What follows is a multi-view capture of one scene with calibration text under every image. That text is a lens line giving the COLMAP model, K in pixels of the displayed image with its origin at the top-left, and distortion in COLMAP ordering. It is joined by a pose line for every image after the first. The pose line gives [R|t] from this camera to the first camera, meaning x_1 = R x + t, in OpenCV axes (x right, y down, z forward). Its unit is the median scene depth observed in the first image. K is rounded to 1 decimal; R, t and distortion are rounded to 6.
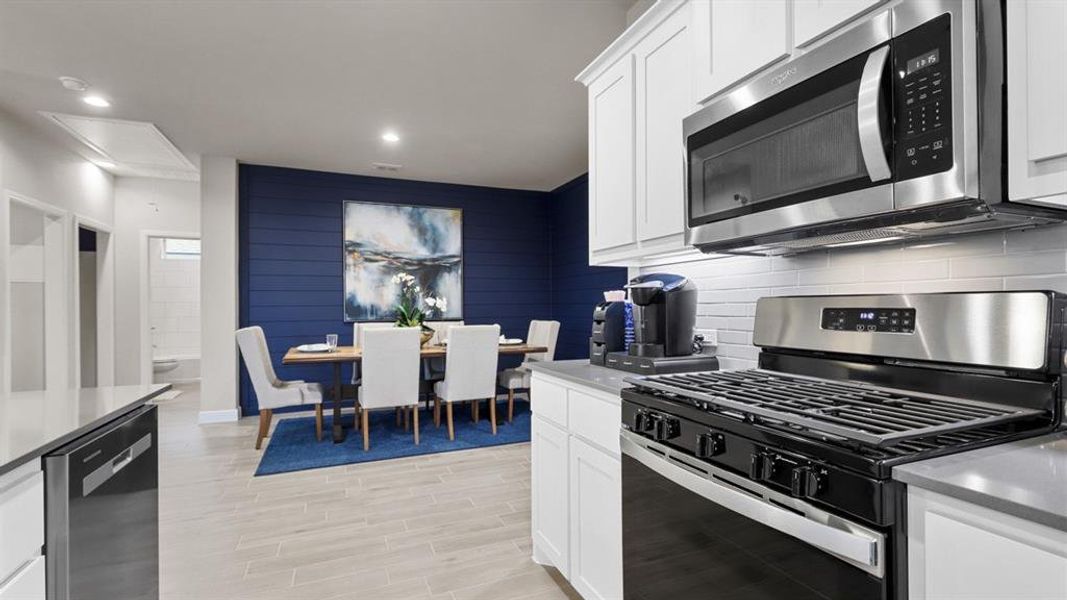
lens RADIAL K [[483.7, 0, 534.2], [0, 483.7, 304.7], [0, 0, 1]] dist [0.002331, -0.000688]
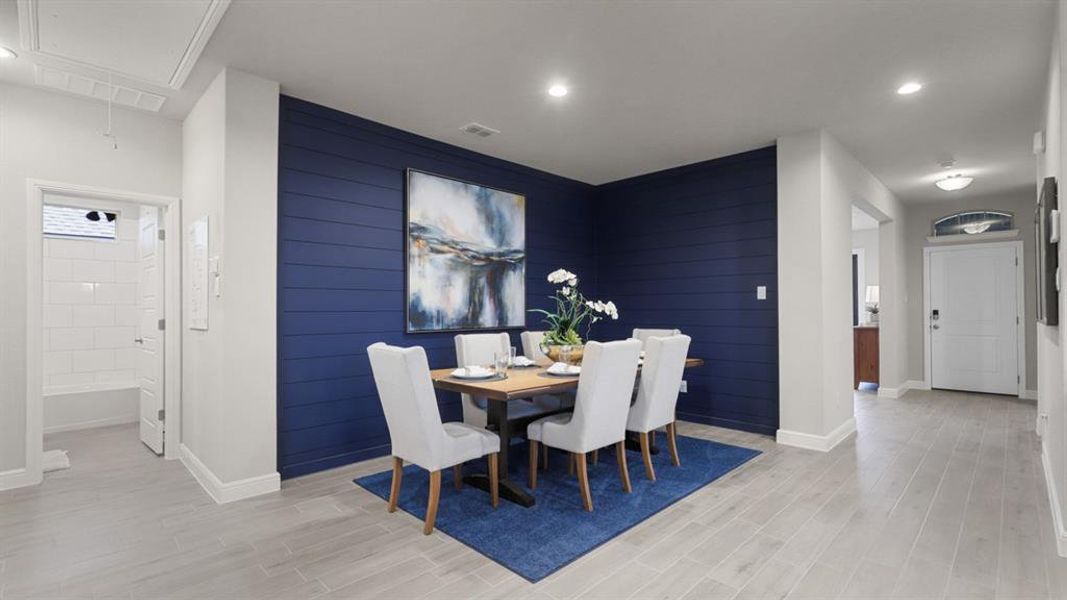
lens RADIAL K [[483.7, 0, 534.4], [0, 483.7, 306.4], [0, 0, 1]] dist [0.002331, -0.000688]
pose [[0.925043, 0.008090, 0.379775, -0.526940], [-0.005281, 0.999950, -0.008439, 0.000343], [-0.379825, 0.005801, 0.925040, 0.266727]]
